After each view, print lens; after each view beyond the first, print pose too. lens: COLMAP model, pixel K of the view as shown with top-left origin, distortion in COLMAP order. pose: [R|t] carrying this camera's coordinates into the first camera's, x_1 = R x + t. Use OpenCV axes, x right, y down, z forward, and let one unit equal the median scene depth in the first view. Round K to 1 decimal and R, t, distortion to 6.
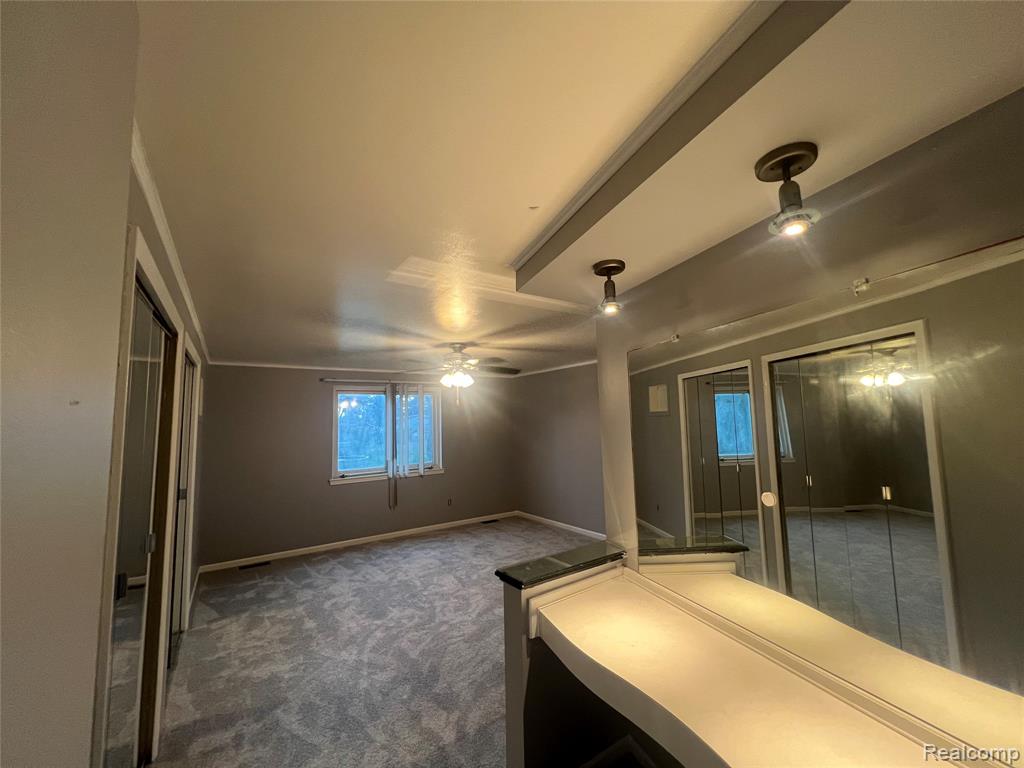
lens RADIAL K [[409.8, 0, 512.9], [0, 409.8, 383.8], [0, 0, 1]] dist [0.001431, 0.000075]
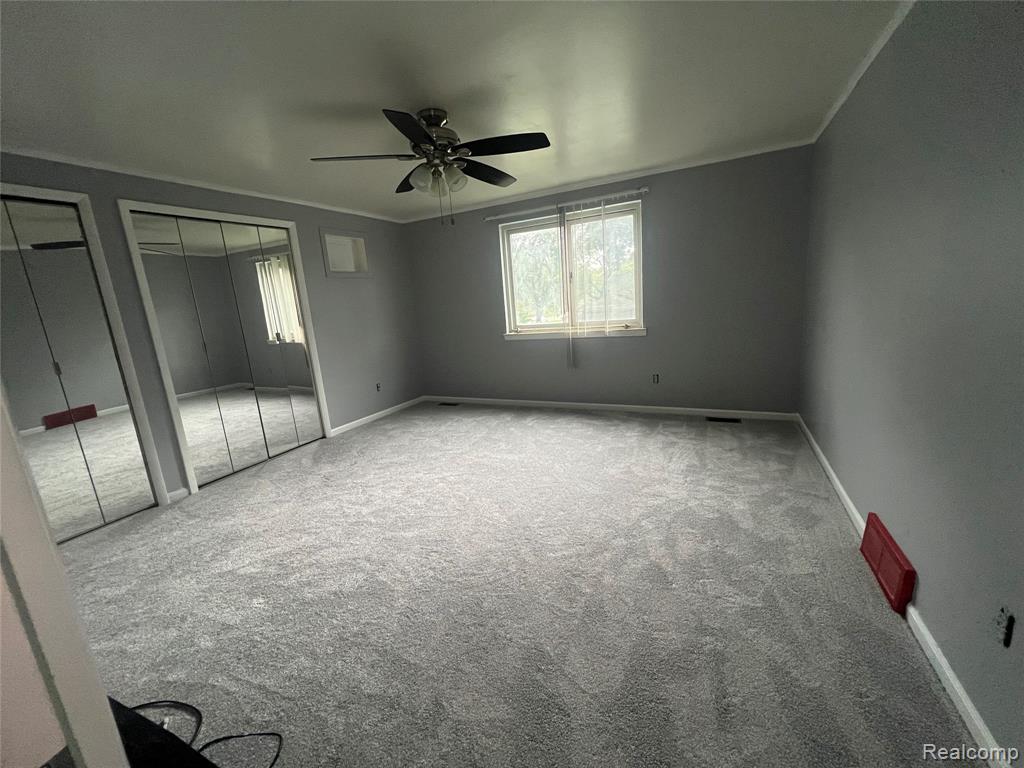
lens RADIAL K [[409.8, 0, 511.9], [0, 409.8, 383.2], [0, 0, 1]] dist [0.001431, 0.000075]
pose [[0.493843, 0.166439, -0.853474, 0.341686], [0.141714, 0.952983, 0.267845, 0.091789], [0.857926, -0.253223, 0.447037, 0.548642]]
